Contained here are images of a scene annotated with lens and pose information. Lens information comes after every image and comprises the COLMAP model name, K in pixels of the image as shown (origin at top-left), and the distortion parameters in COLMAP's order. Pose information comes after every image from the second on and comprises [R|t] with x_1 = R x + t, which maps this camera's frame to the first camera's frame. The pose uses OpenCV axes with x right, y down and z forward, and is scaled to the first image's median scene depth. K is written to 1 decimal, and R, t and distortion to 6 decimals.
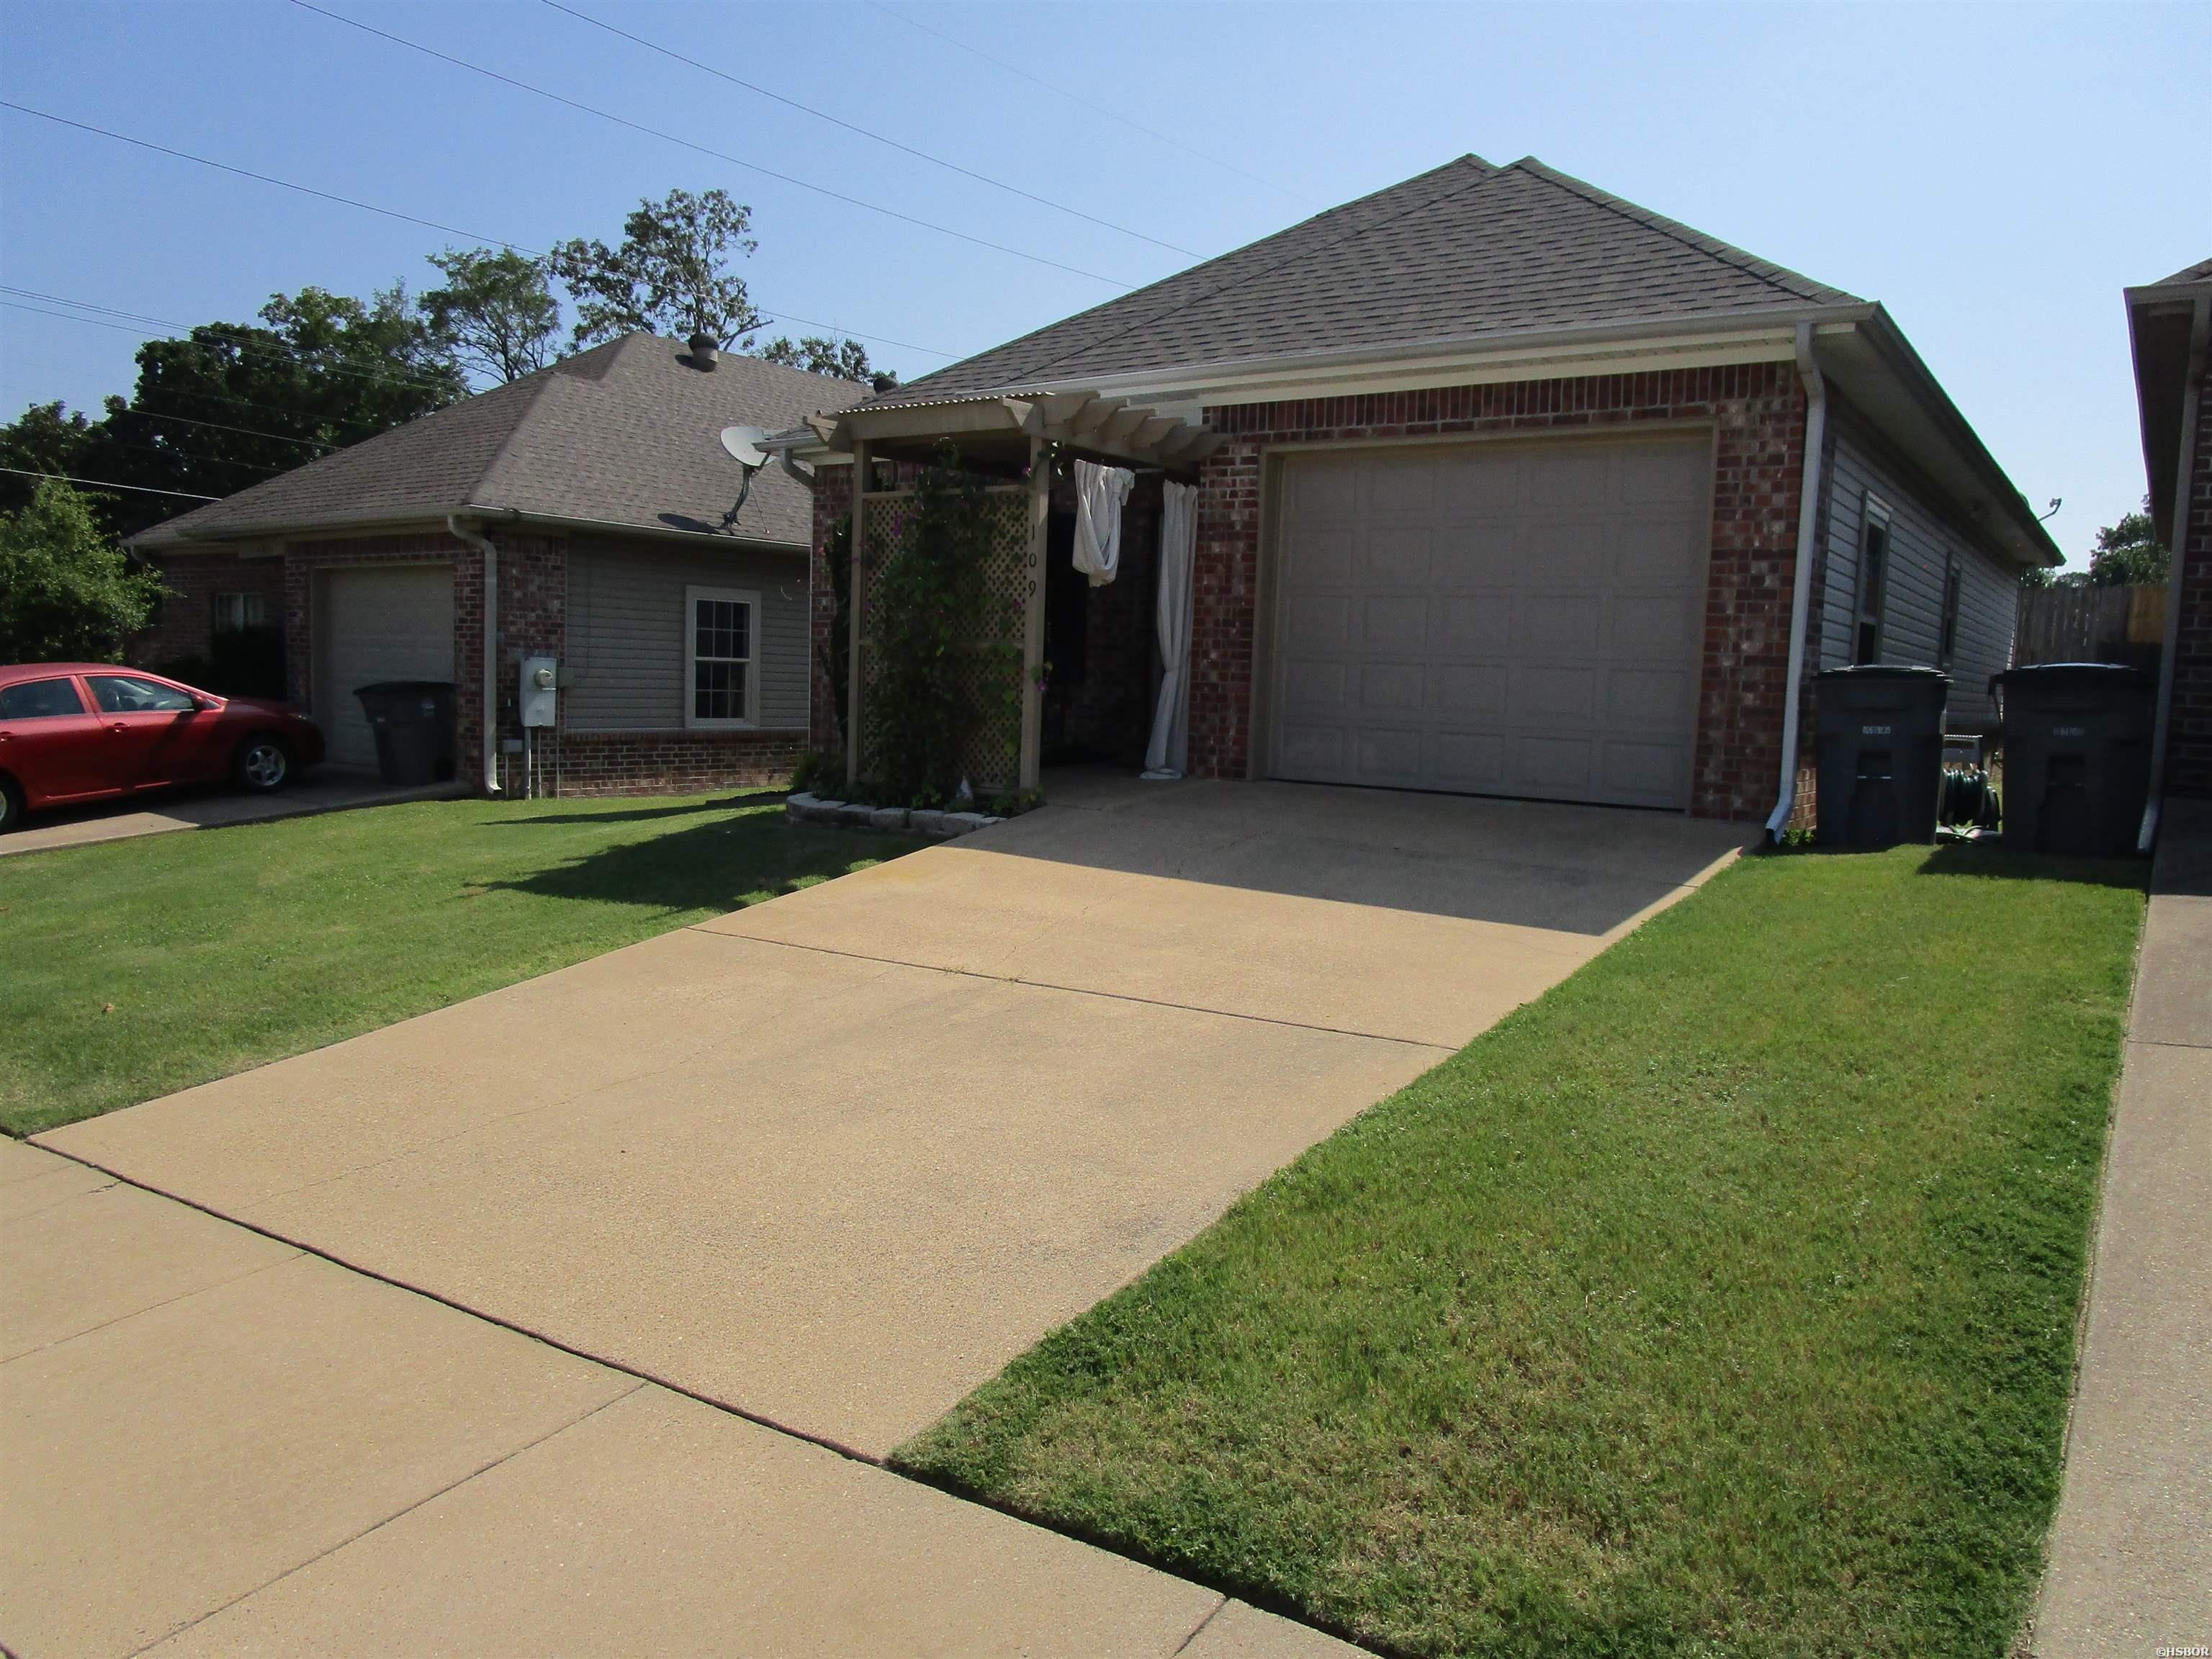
lens RADIAL K [[1564.1, 0, 1099.3], [0, 1564.1, 836.1], [0, 0, 1]] dist [-0.041001, 0.015861]
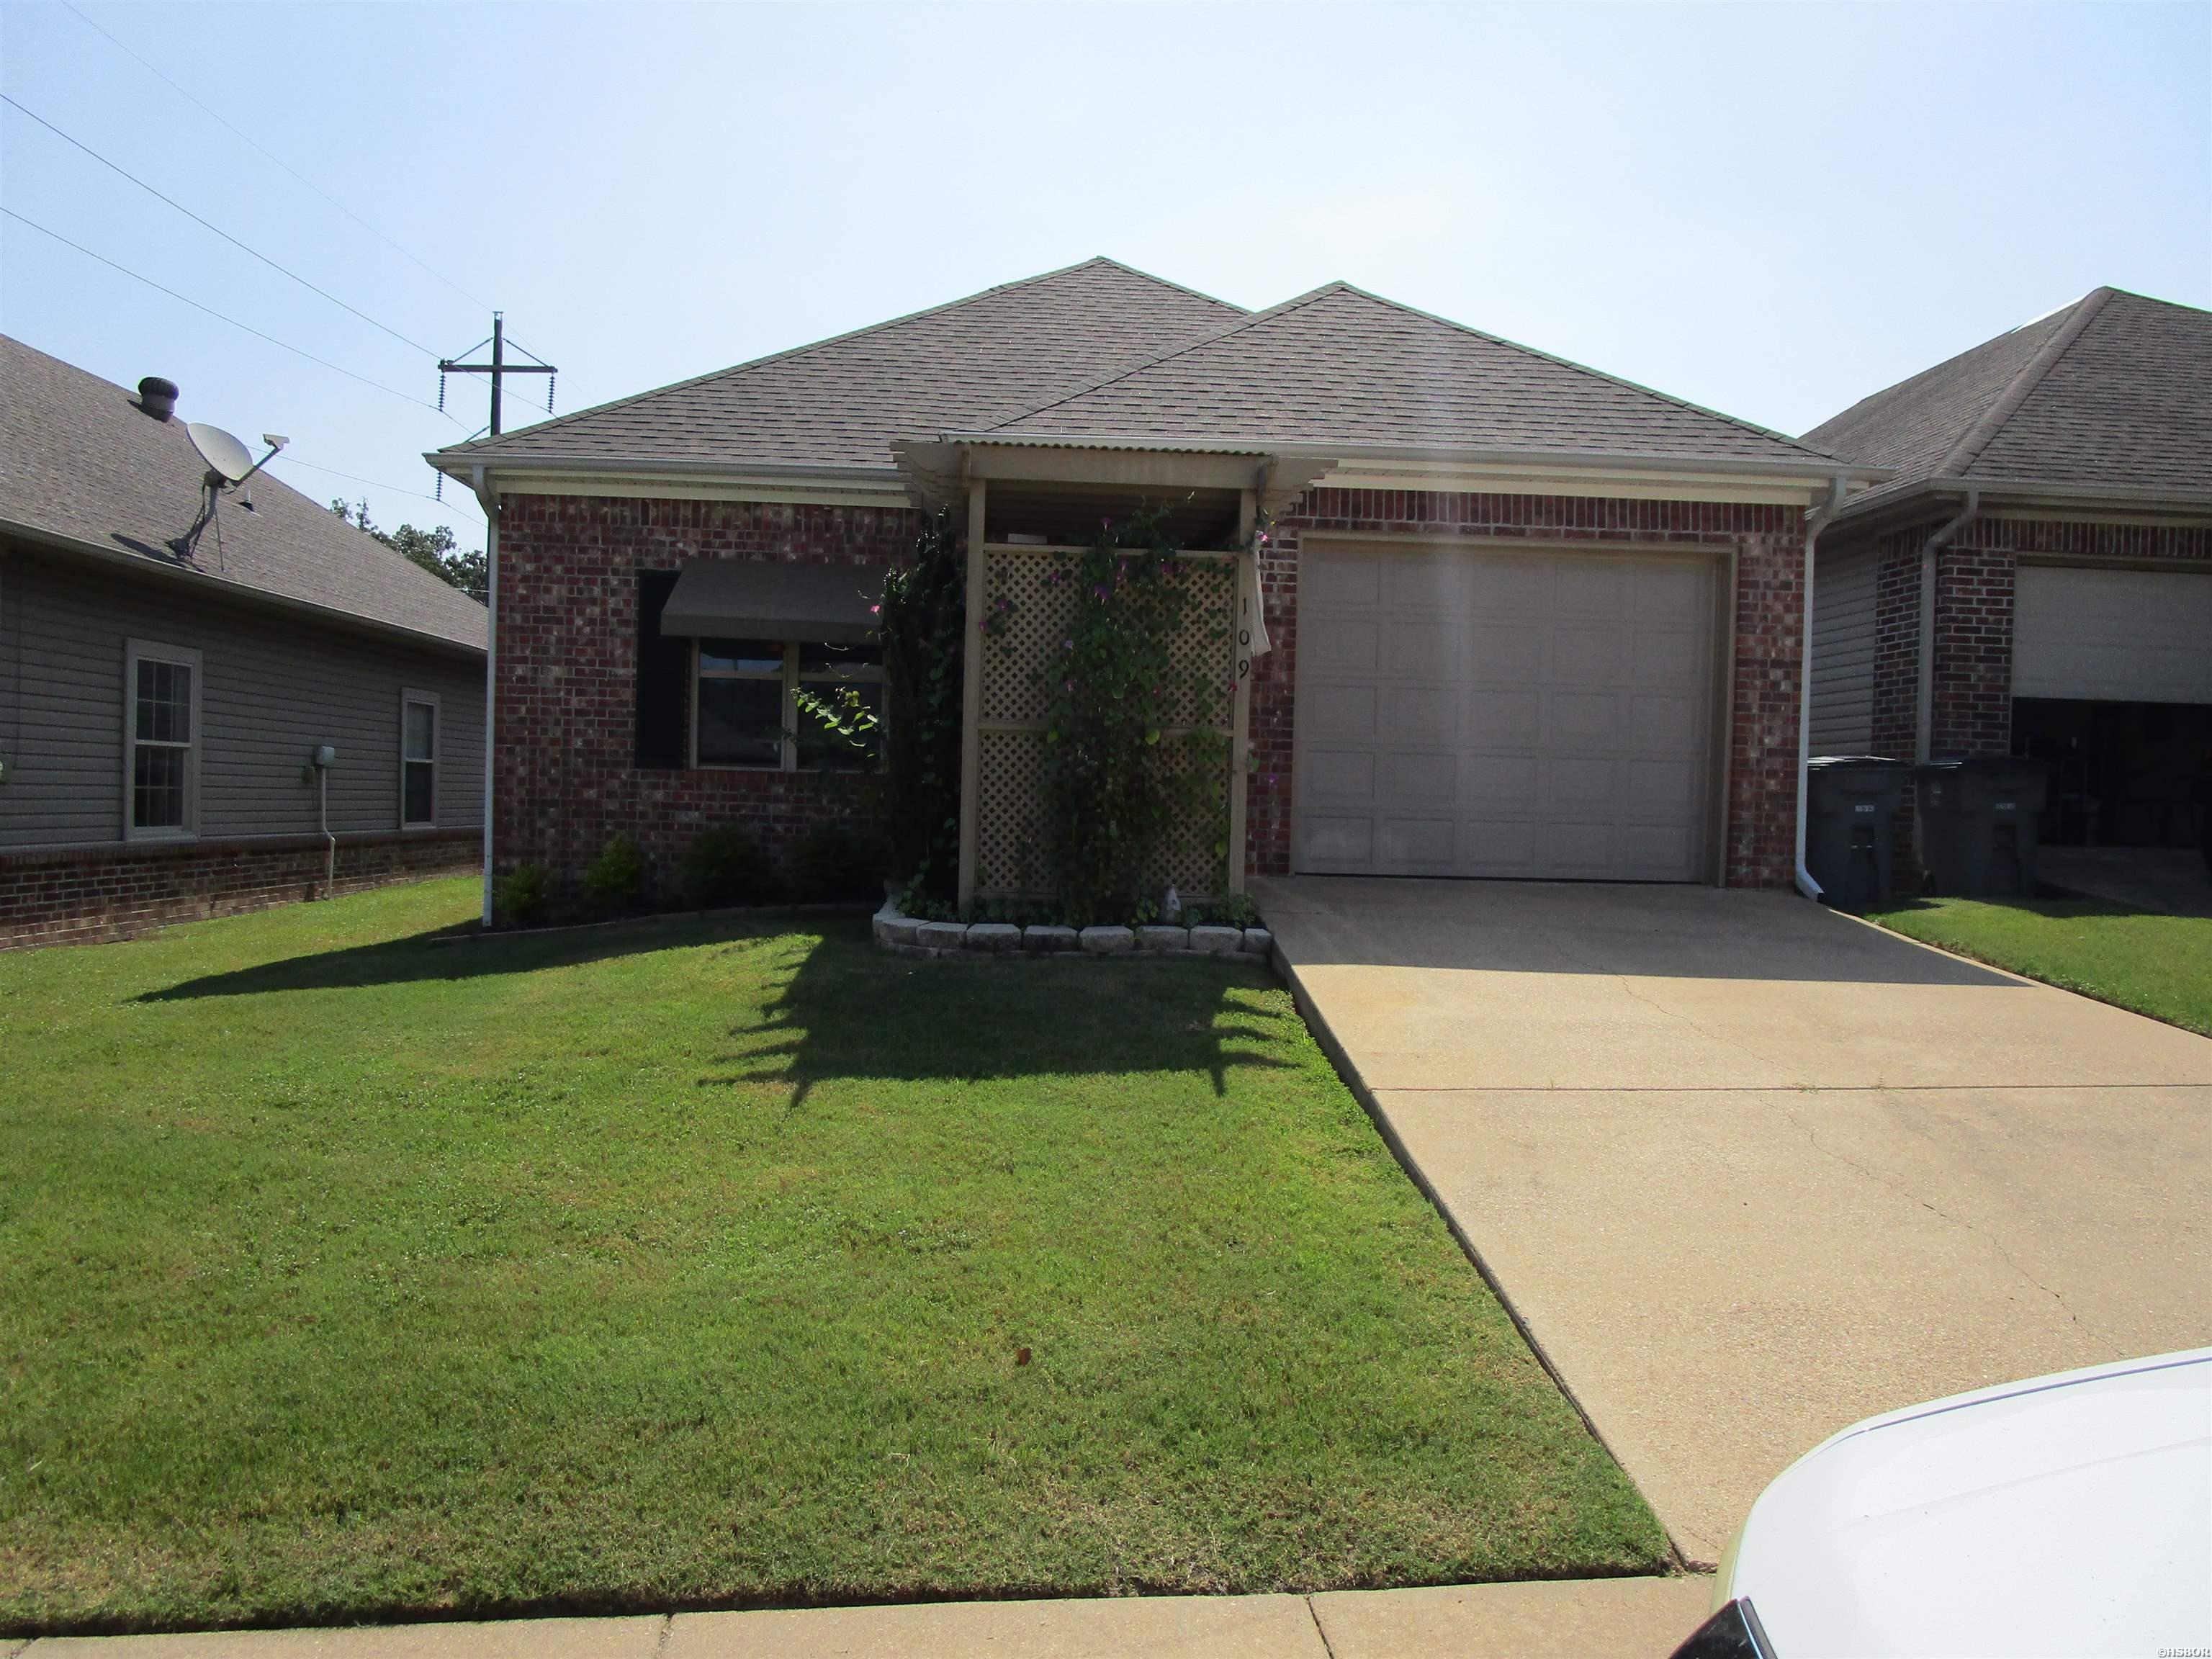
lens RADIAL K [[1564.1, 0, 1094.1], [0, 1564.1, 821.7], [0, 0, 1]] dist [-0.041001, 0.015861]
pose [[0.784946, -0.023072, 0.619135, -0.652149], [0.063846, 0.996999, -0.043791, -0.037723], [-0.616266, 0.073903, 0.784063, 0.357533]]
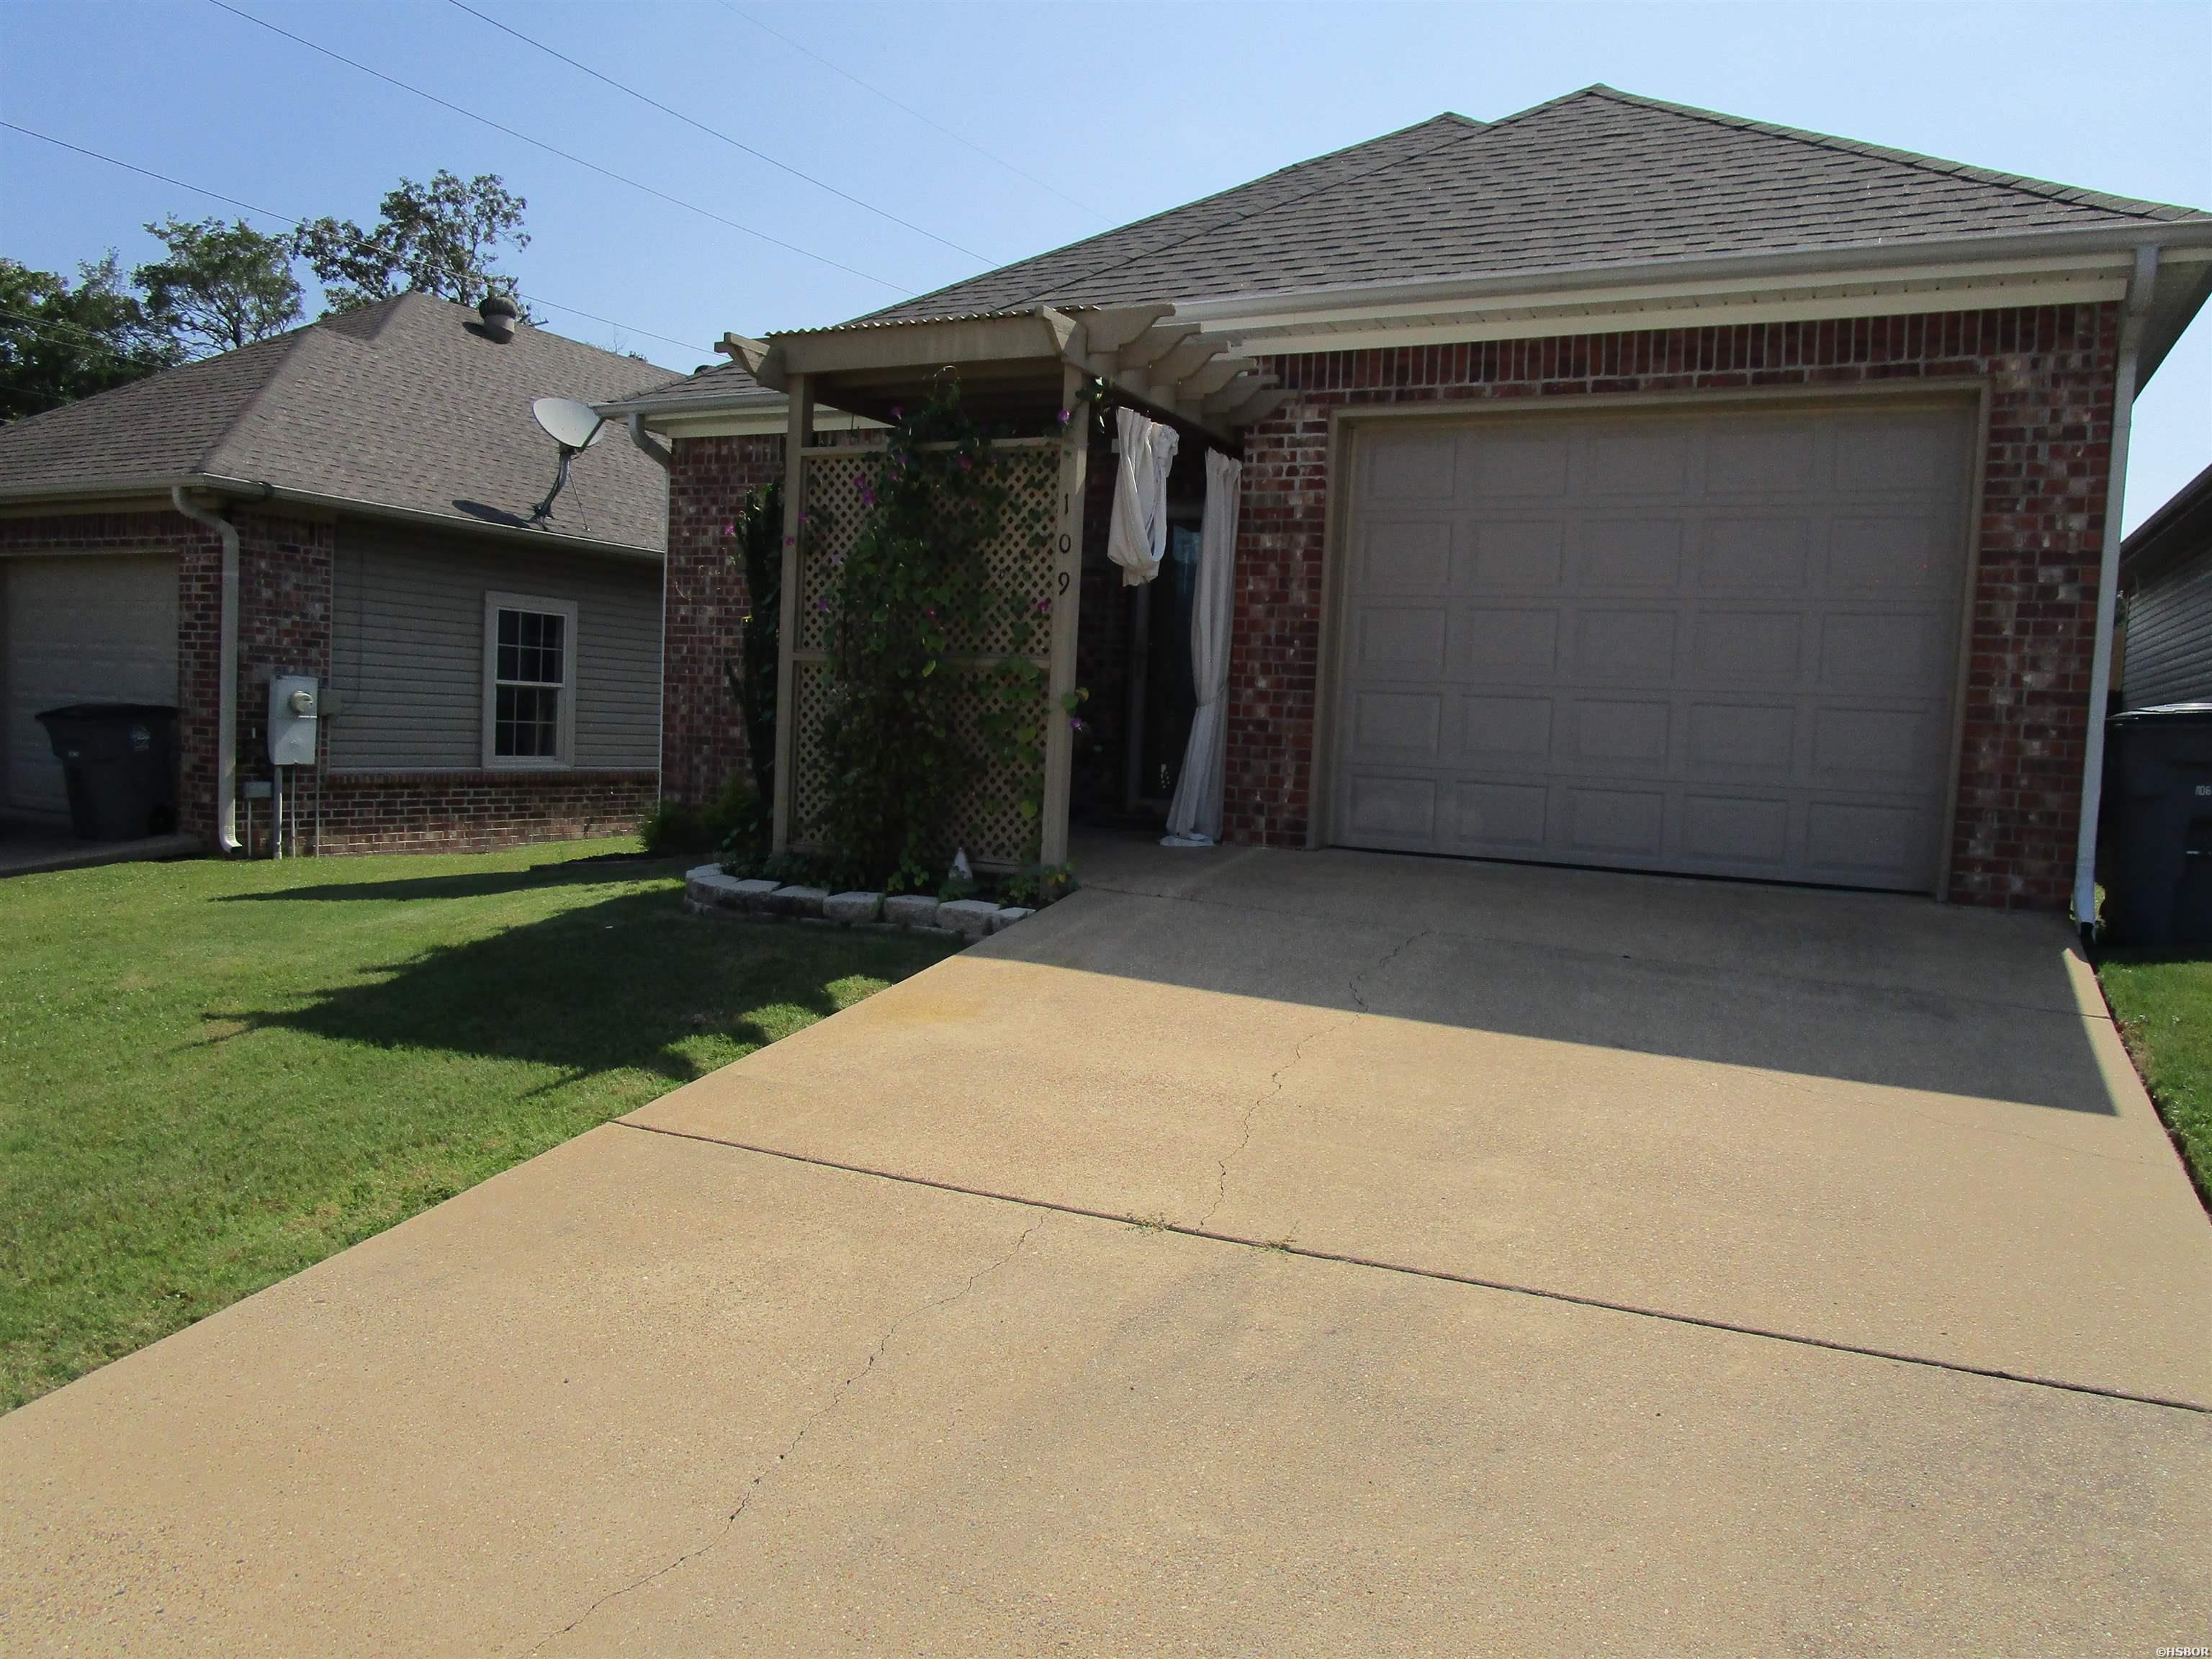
lens RADIAL K [[1564.1, 0, 1099.3], [0, 1564.1, 829.8], [0, 0, 1]] dist [-0.041001, 0.015861]
pose [[0.988757, 0.001650, 0.149521, -0.130854], [0.002543, 0.999609, -0.027850, -0.026299], [-0.149508, 0.027917, 0.988366, 0.296347]]
